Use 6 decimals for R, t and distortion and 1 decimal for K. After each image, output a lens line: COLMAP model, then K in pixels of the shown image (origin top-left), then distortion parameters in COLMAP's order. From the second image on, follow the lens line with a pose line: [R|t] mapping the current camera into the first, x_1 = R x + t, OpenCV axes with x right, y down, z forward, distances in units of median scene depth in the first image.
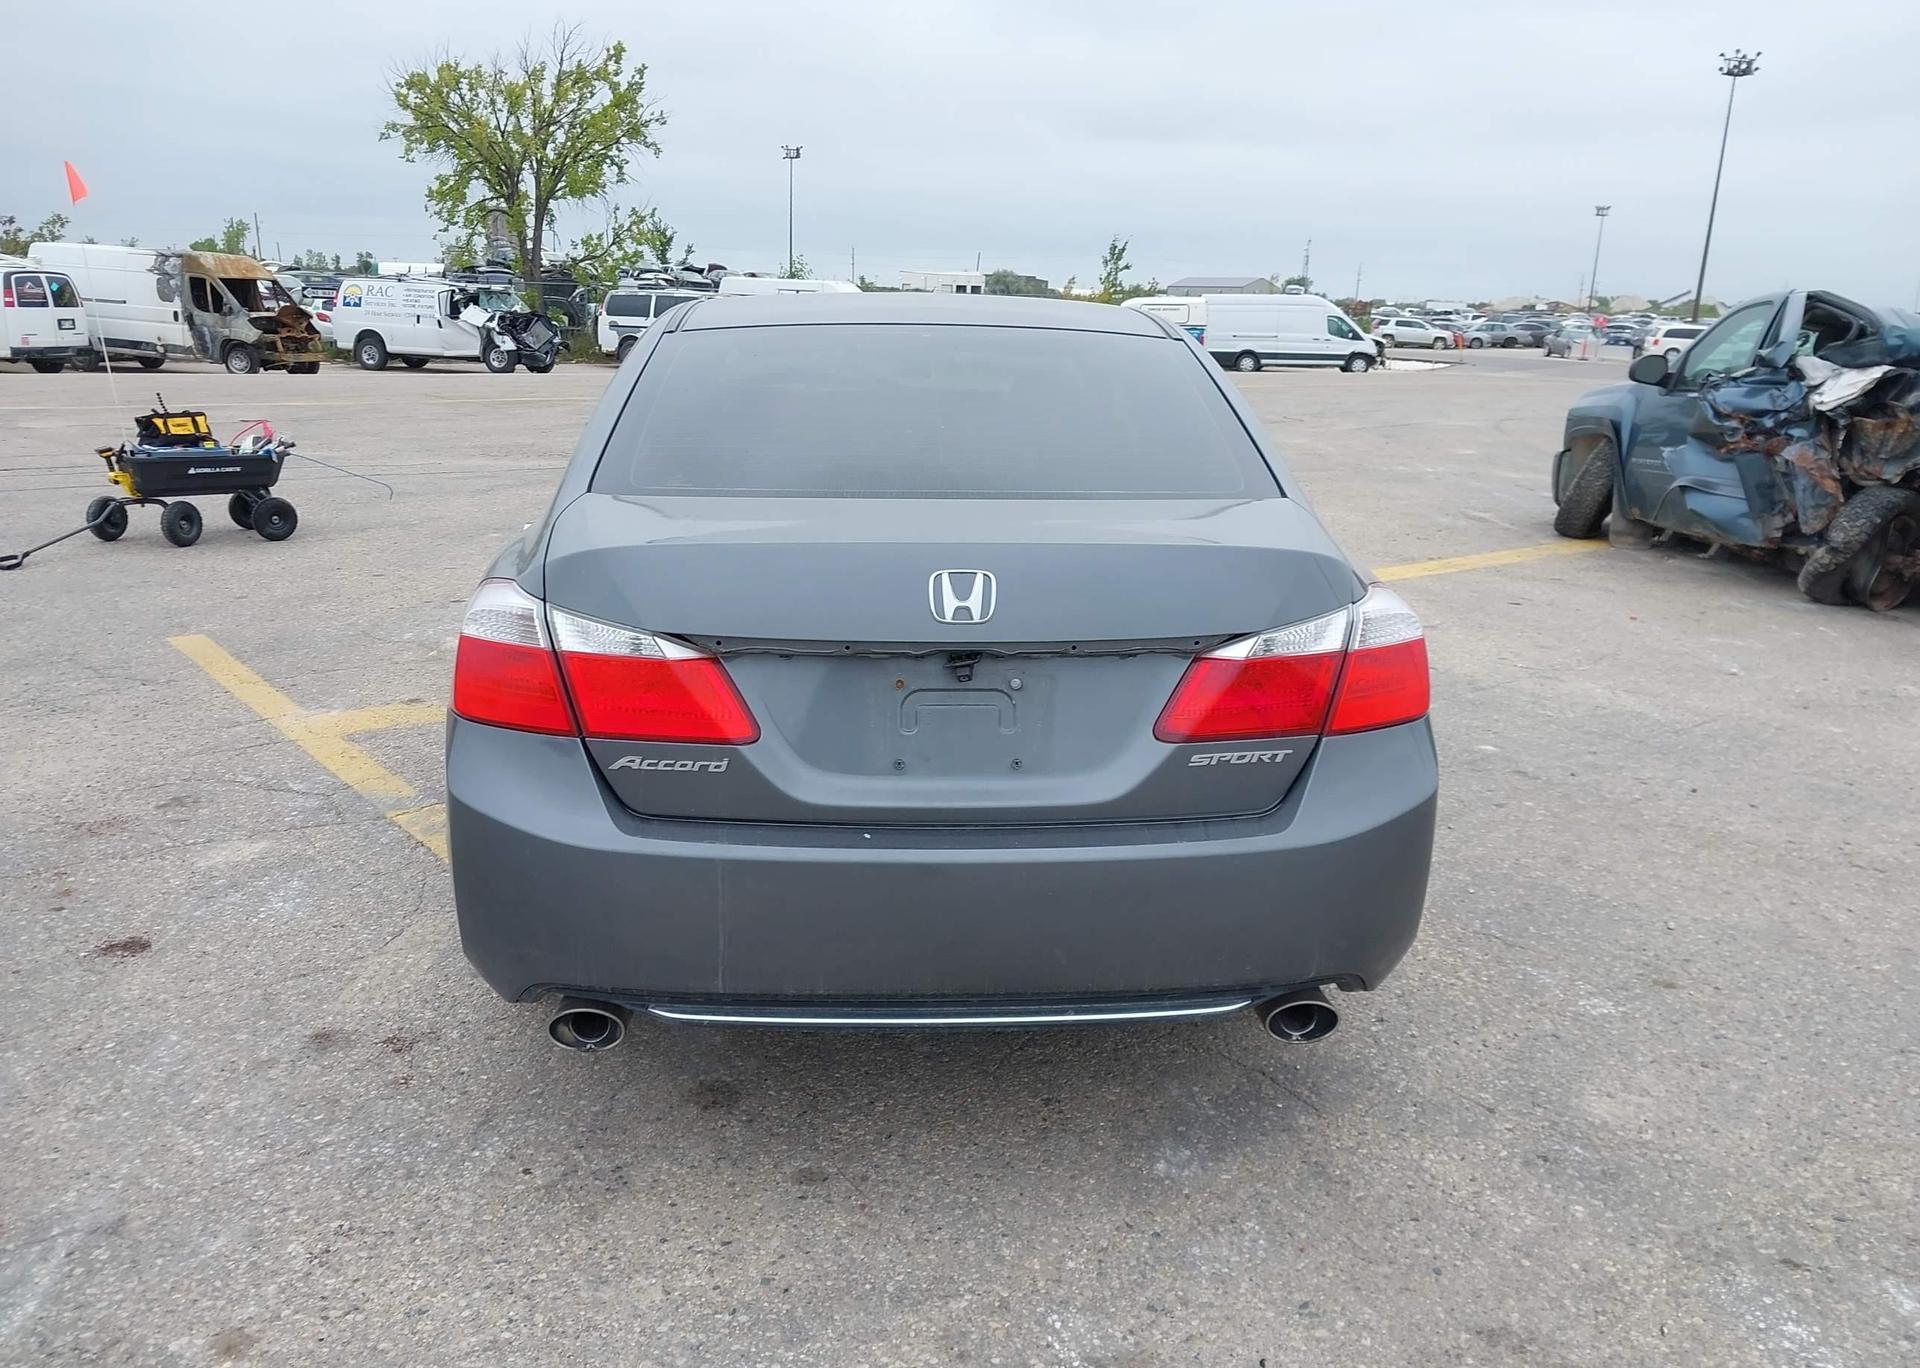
lens RADIAL K [[1507.3, 0, 945.2], [0, 1507.3, 797.8], [0, 0, 1]] dist [0.021816, -0.025265]
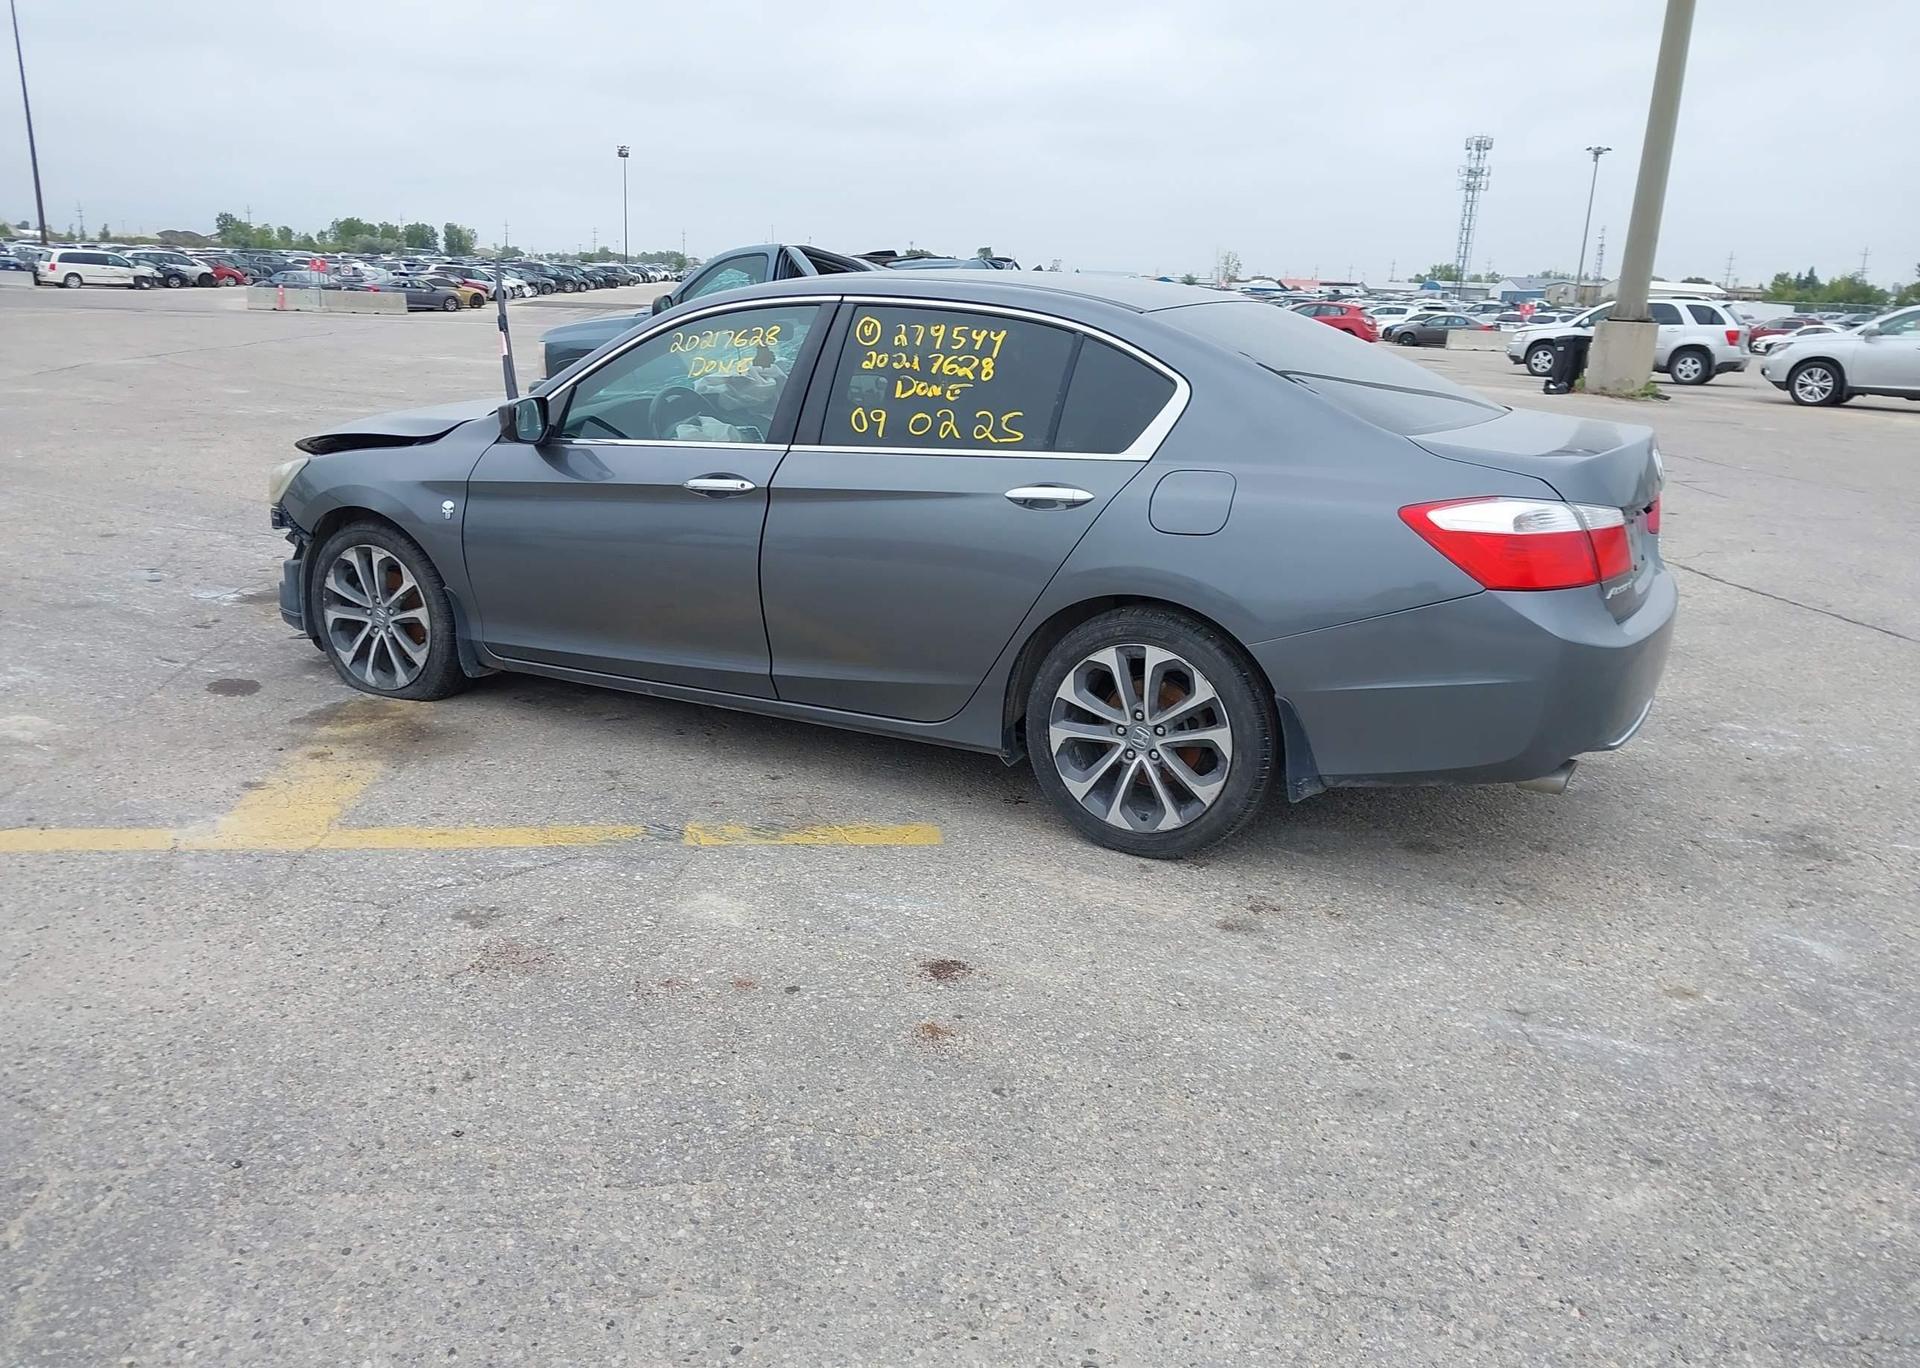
lens RADIAL K [[1507.3, 0, 945.2], [0, 1507.3, 797.8], [0, 0, 1]] dist [0.021816, -0.025265]
pose [[0.541448, -0.284392, 0.791173, -0.153061], [0.246389, 0.953407, 0.174089, -0.021394], [-0.803820, 0.100677, 0.586292, 0.050800]]
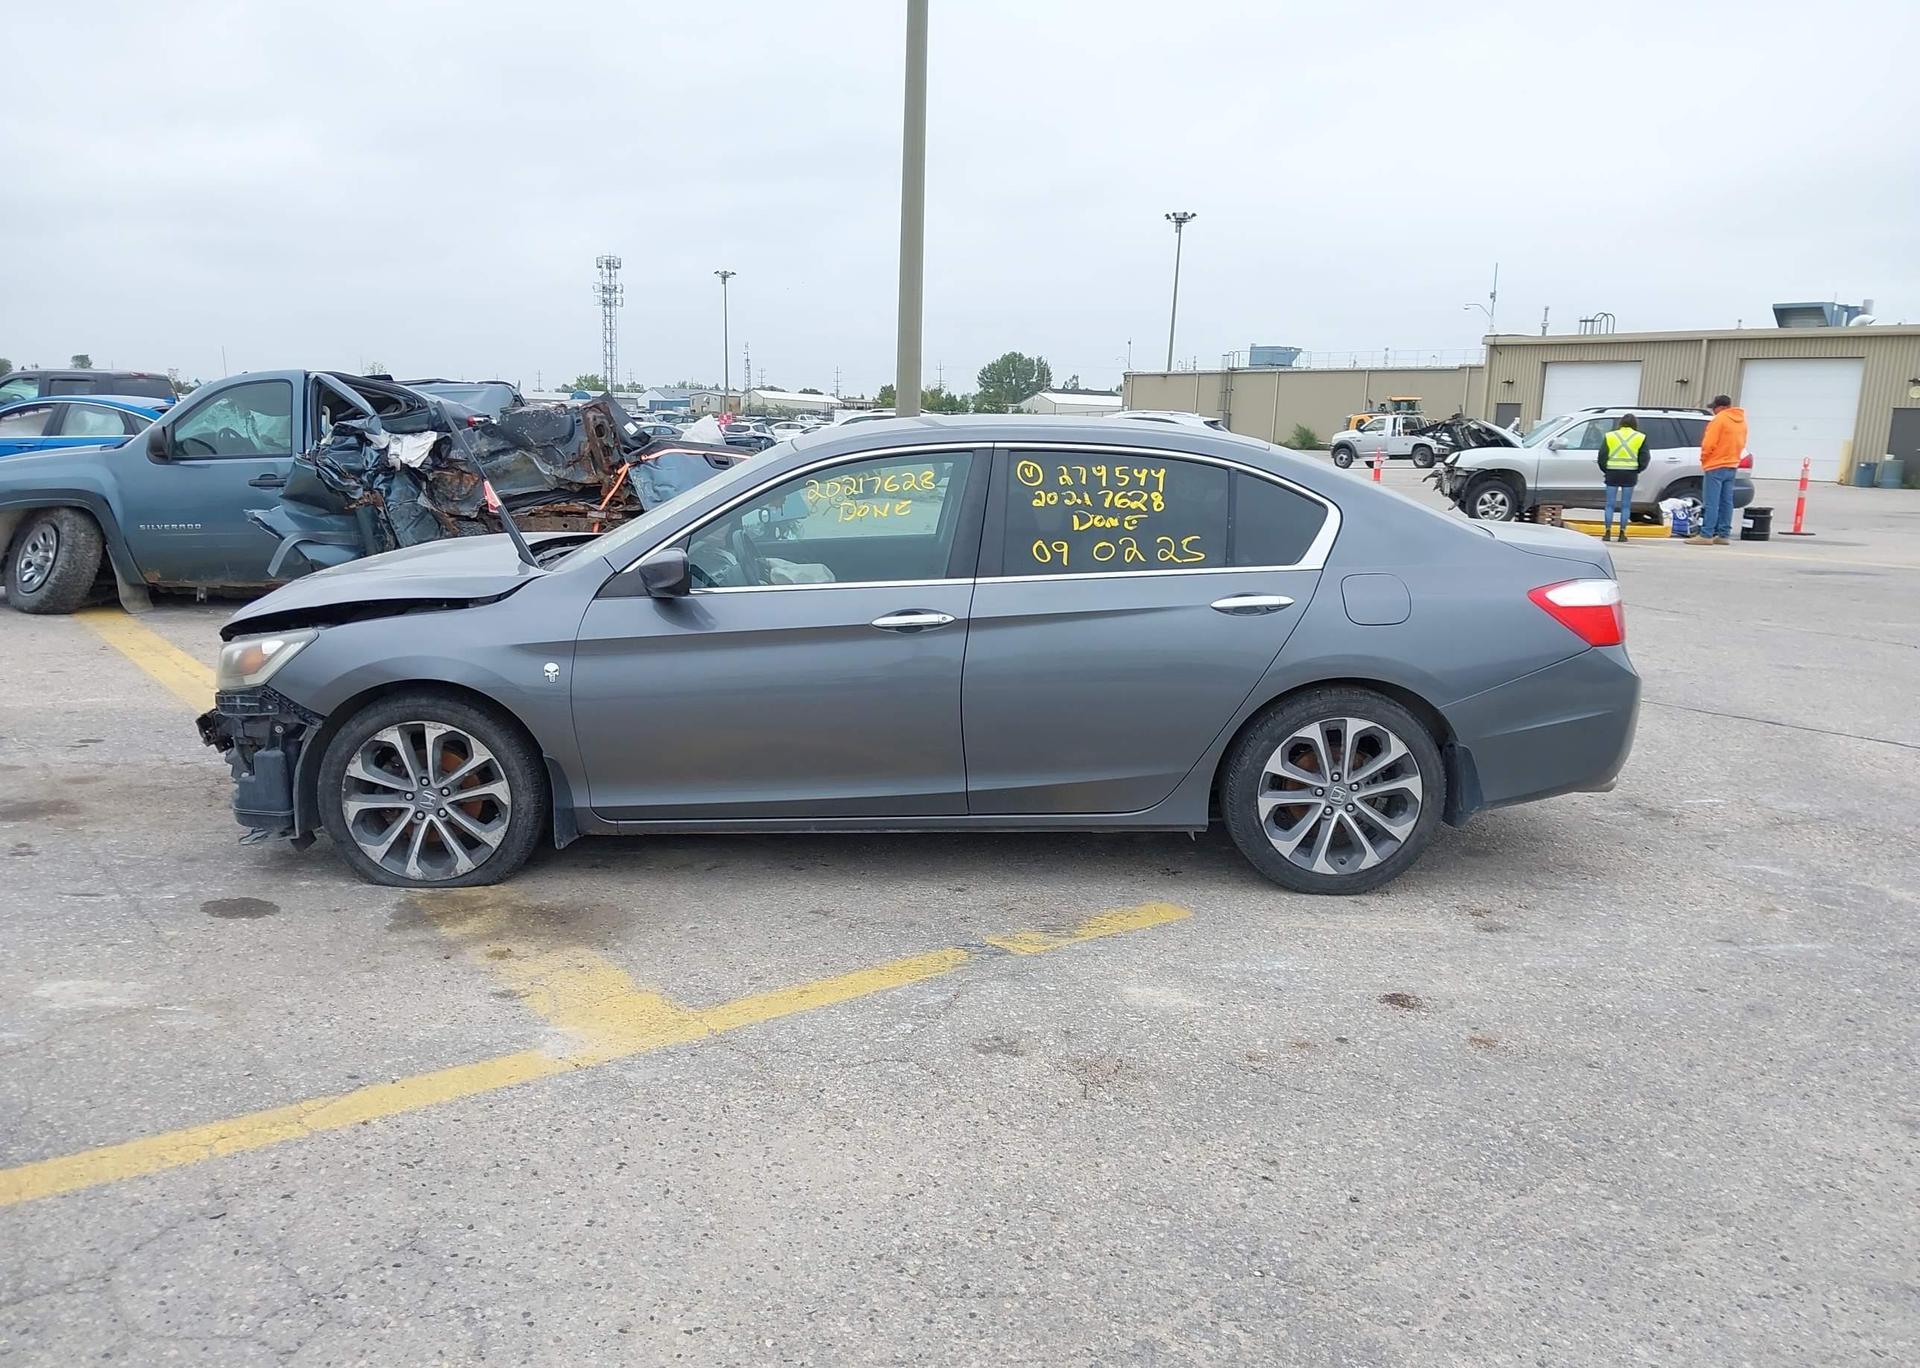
lens RADIAL K [[1544.9, 0, 942.1], [0, 1544.9, 734.4], [0, 0, 1]] dist [0.020404, -0.012967]
pose [[0.046003, -0.232321, 0.971551, -0.197748], [0.294468, 0.932517, 0.209045, -0.052655], [-0.954553, 0.276474, 0.111310, 0.137600]]
